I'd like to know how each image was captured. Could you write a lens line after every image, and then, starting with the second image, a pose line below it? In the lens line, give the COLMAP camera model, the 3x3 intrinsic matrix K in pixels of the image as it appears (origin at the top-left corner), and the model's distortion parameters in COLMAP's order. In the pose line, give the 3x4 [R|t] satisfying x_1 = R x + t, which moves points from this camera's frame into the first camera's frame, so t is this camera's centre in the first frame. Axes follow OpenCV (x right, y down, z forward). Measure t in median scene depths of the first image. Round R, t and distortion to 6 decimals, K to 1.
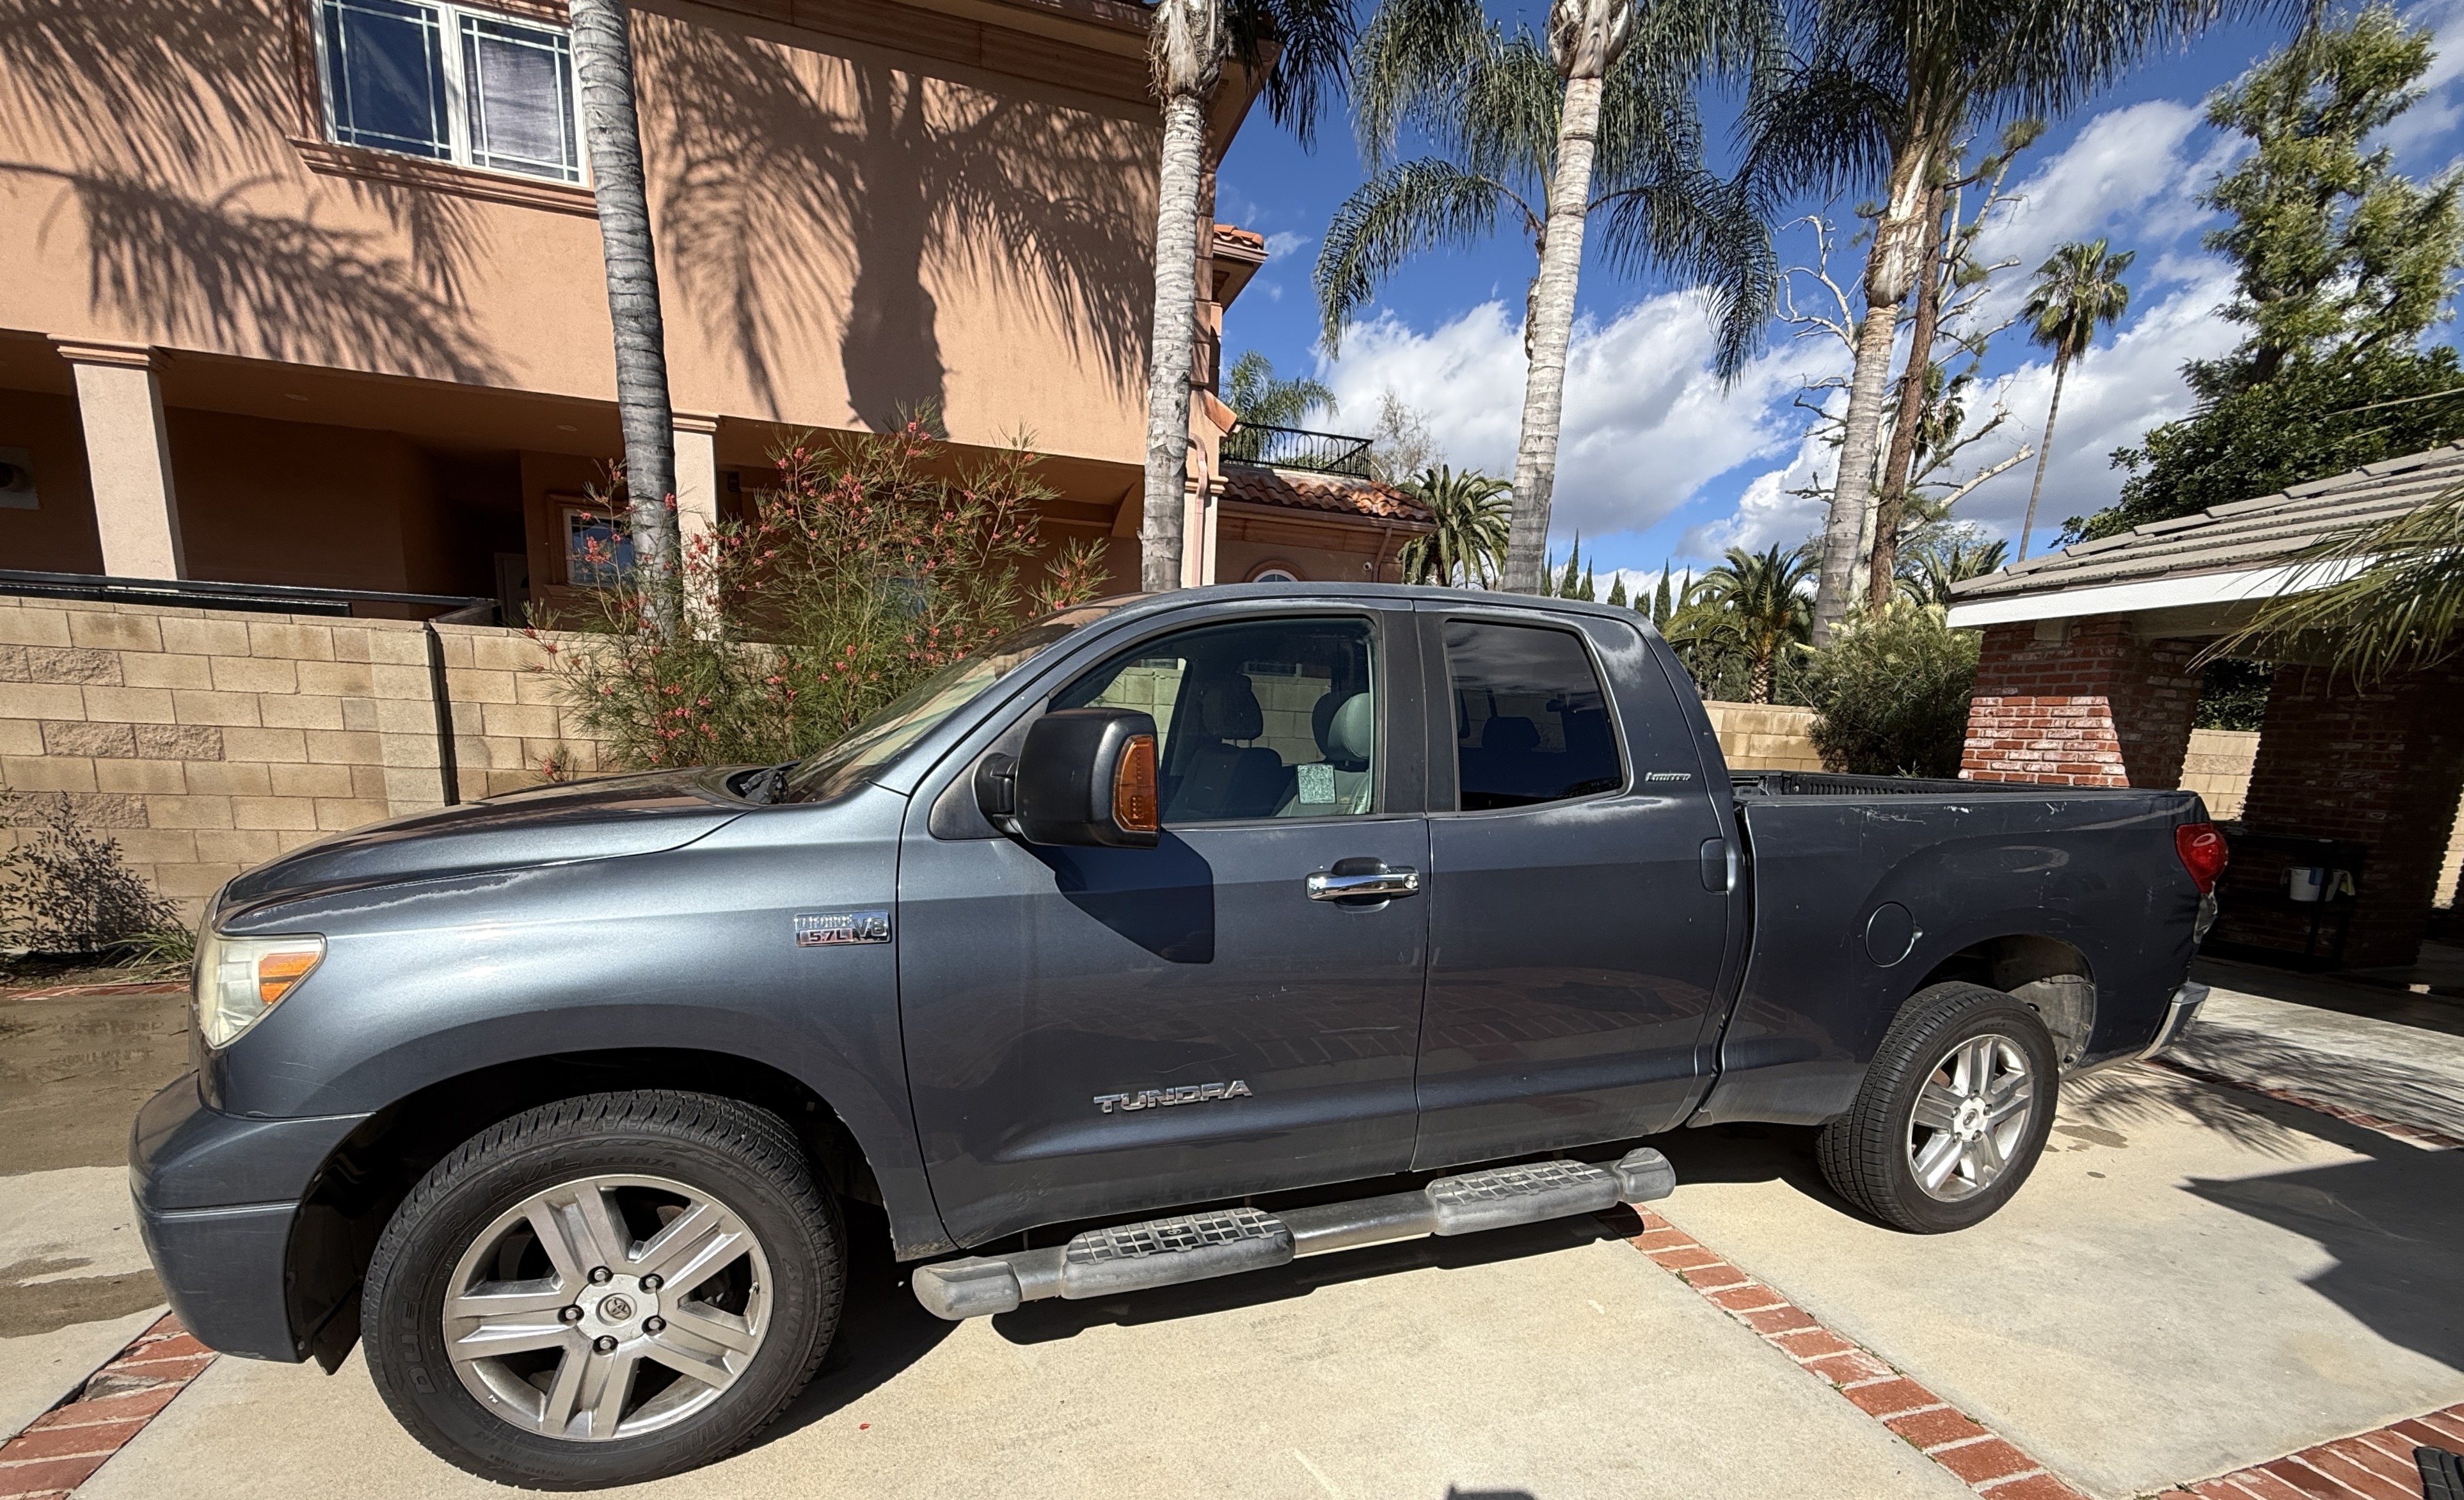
lens RADIAL K [[1013.6, 0, 1227.7], [0, 1013.6, 916.3], [0, 0, 1]] dist [0.002312, 0.000502]
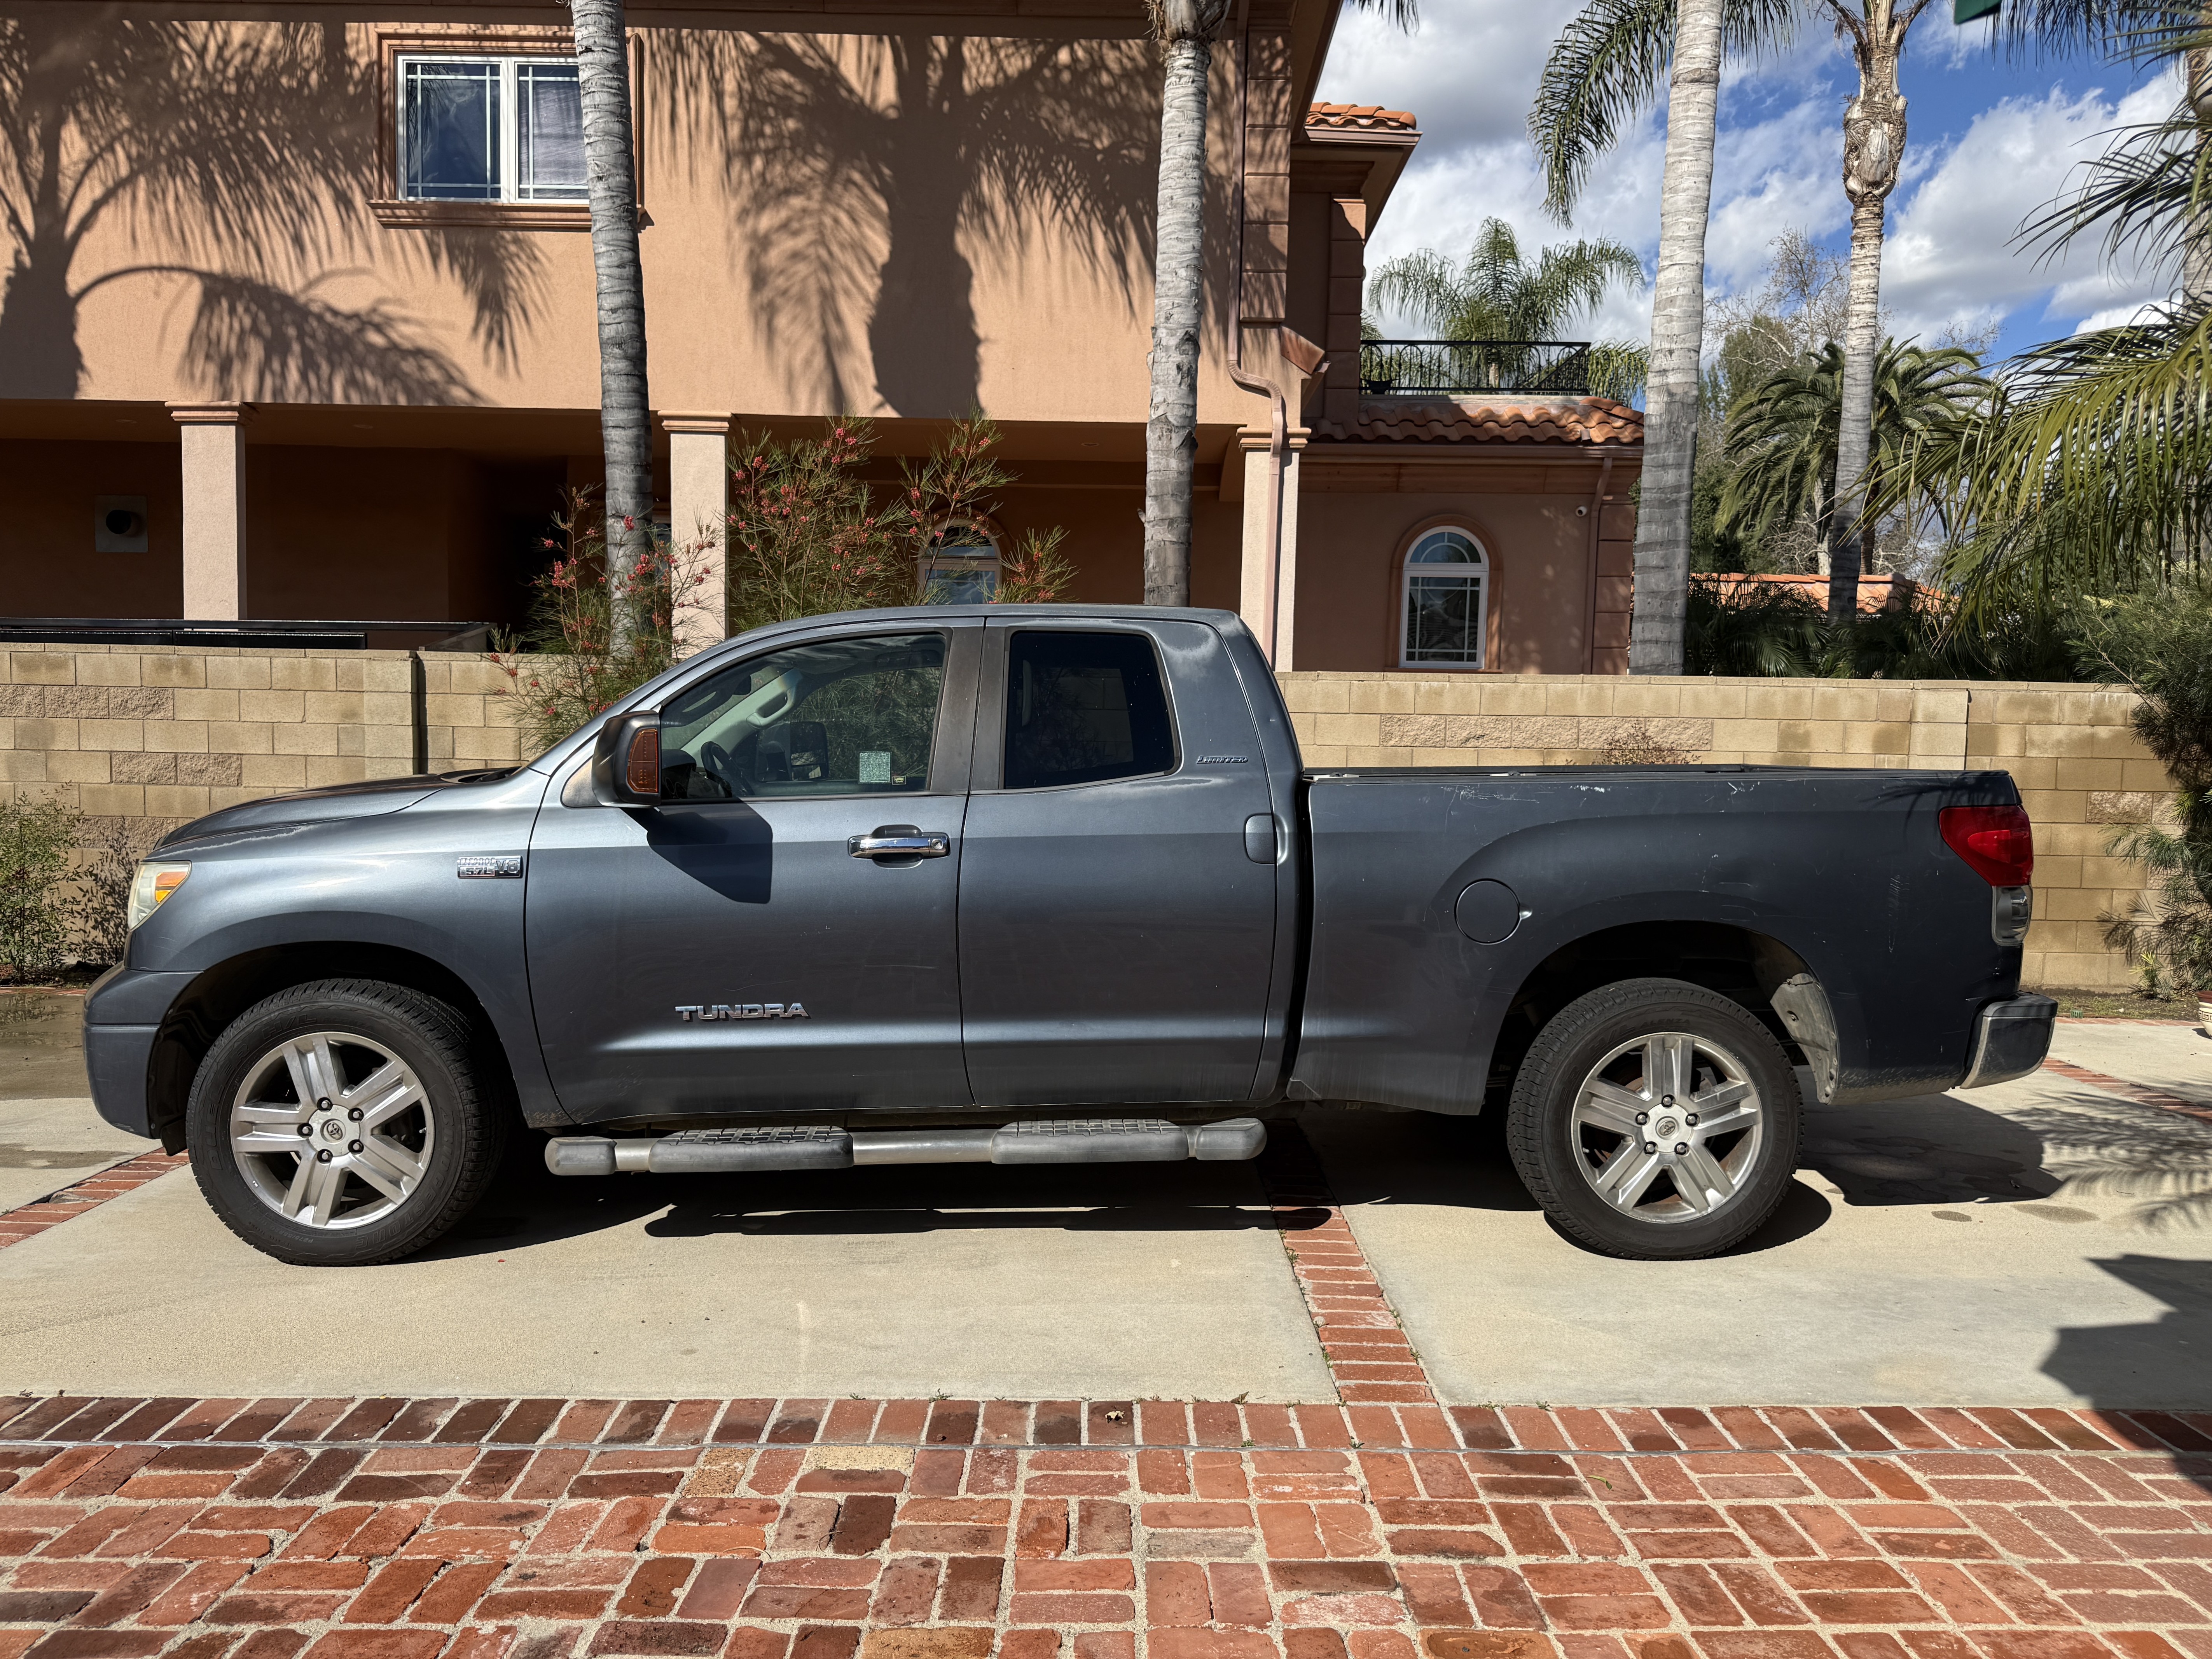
lens RADIAL K [[1545.2, 0, 1123.3], [0, 1545.2, 824.0], [0, 0, 1]] dist [0.044792, -0.041960]
pose [[0.956542, -0.007630, -0.291494, 0.371552], [-0.031753, 0.990987, -0.130139, 0.069761], [0.289860, 0.133739, 0.947679, -0.275274]]
